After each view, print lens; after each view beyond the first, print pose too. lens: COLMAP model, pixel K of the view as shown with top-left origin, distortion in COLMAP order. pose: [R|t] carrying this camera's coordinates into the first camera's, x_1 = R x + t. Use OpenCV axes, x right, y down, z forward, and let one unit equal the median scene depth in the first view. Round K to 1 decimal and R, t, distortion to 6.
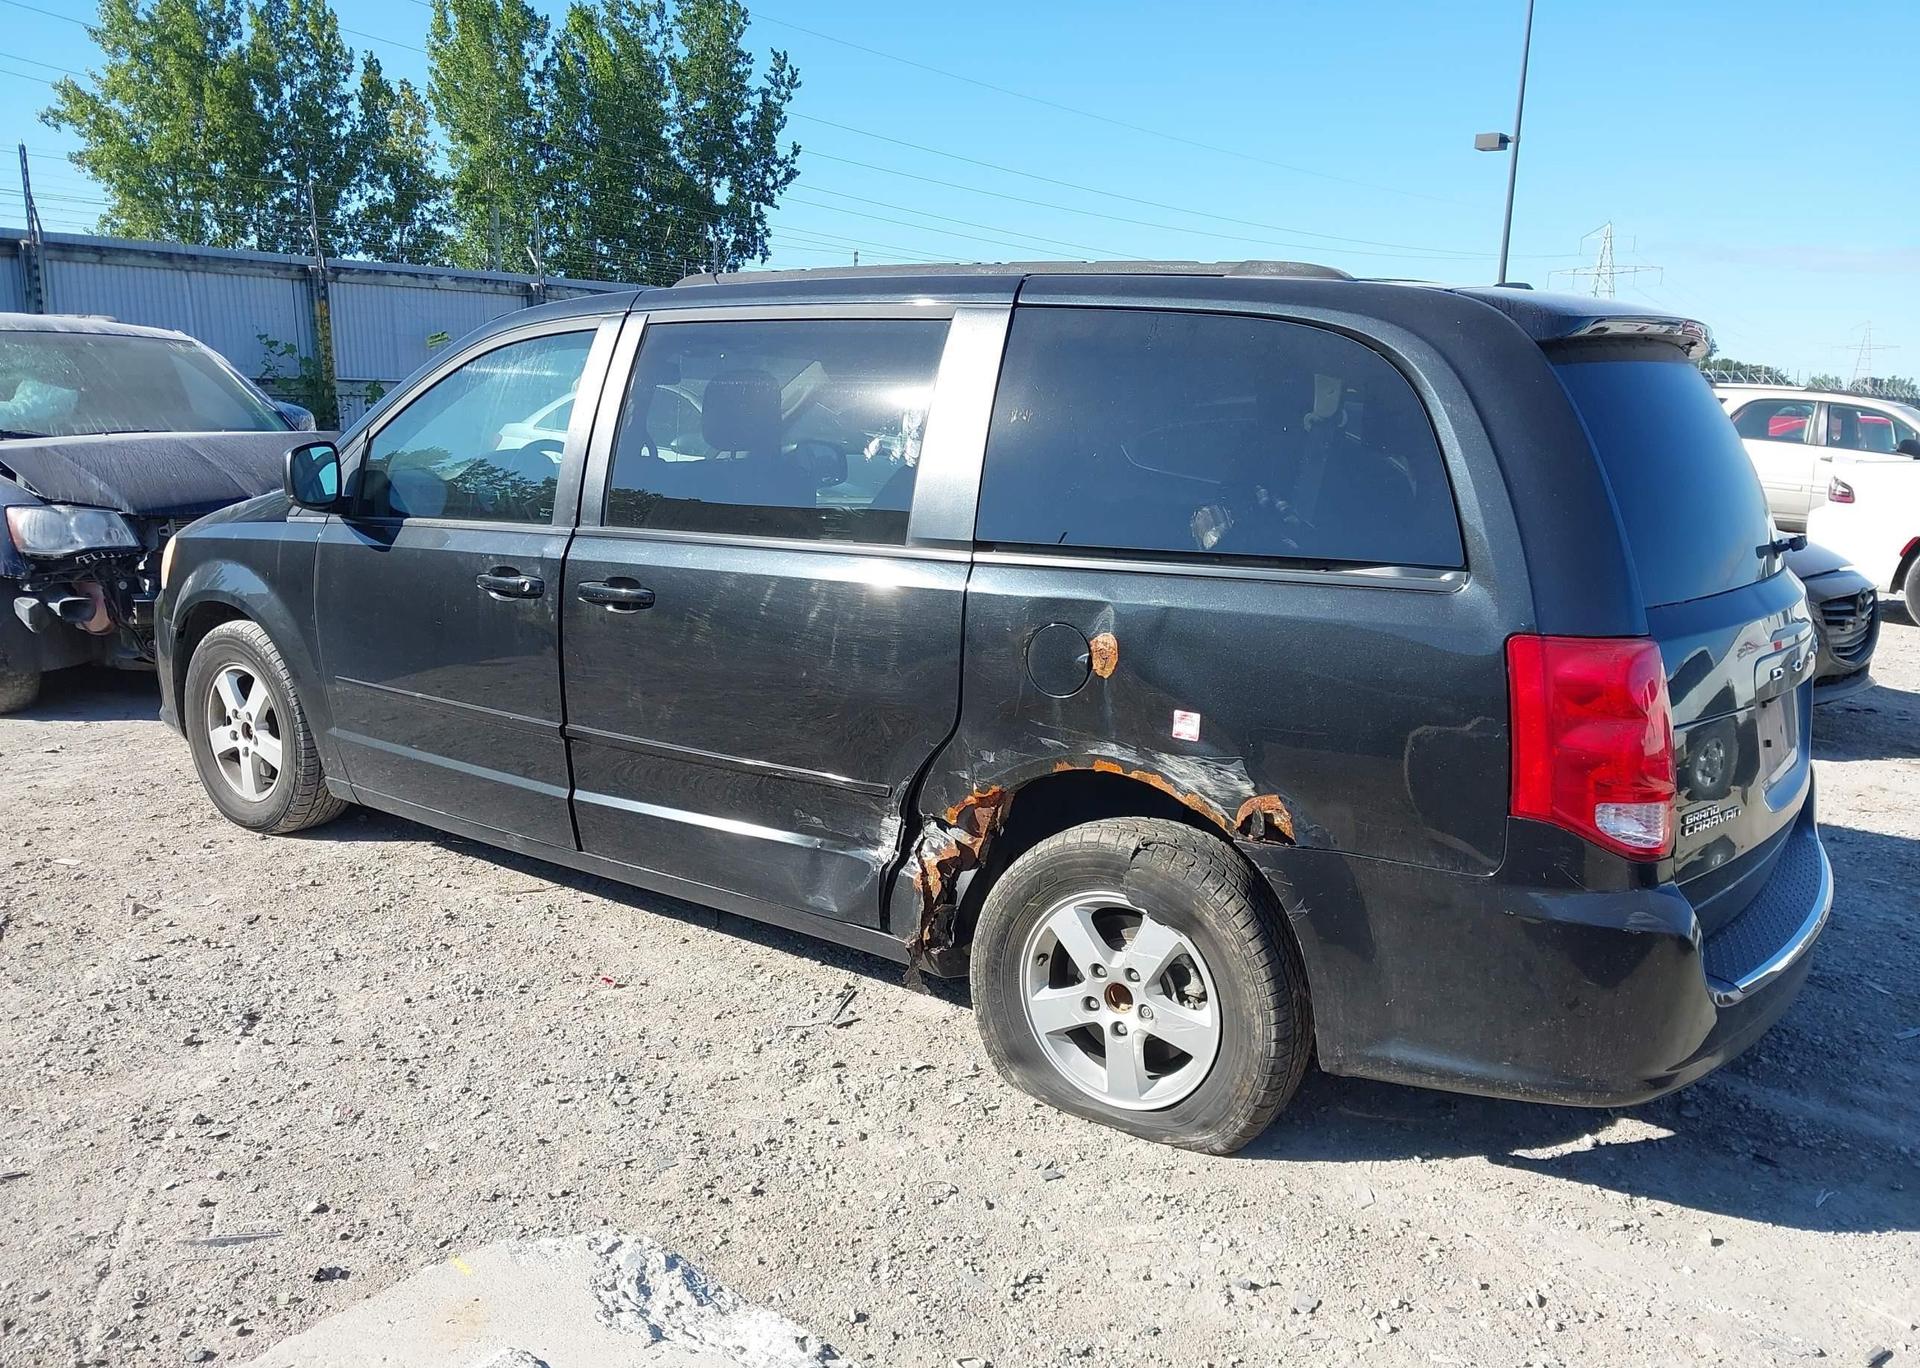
lens RADIAL K [[1525.6, 0, 942.5], [0, 1525.6, 678.1], [0, 0, 1]] dist [0.019663, -0.034100]
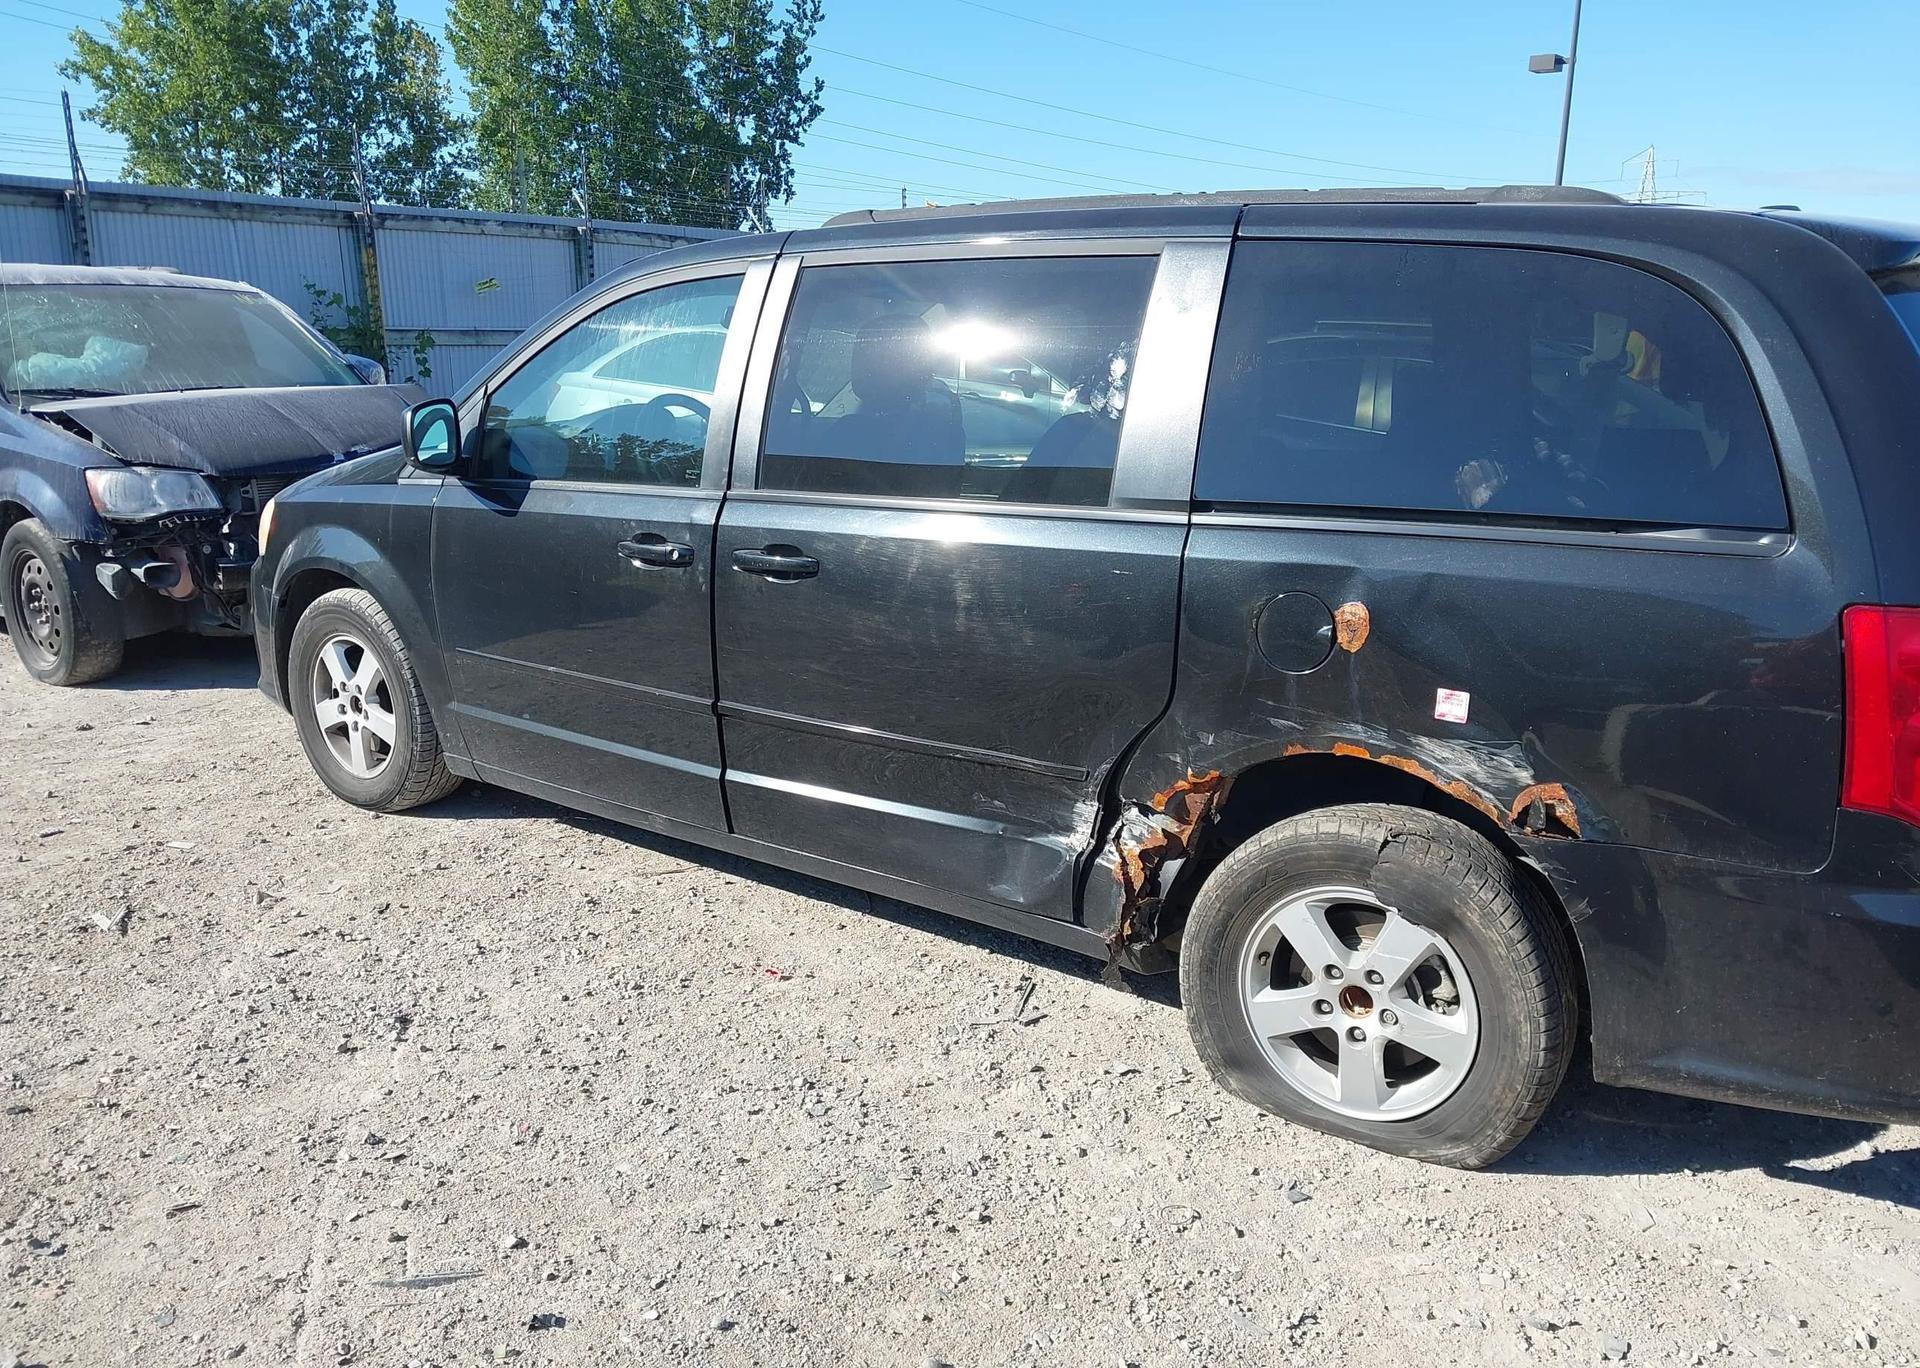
lens RADIAL K [[1525.6, 0, 943.6], [0, 1525.6, 684.9], [0, 0, 1]] dist [0.019663, -0.034100]
pose [[0.999774, -0.011148, -0.018085, -0.093694], [0.011894, 0.999062, 0.041637, -0.017313], [0.017603, -0.041843, 0.998969, 0.070452]]
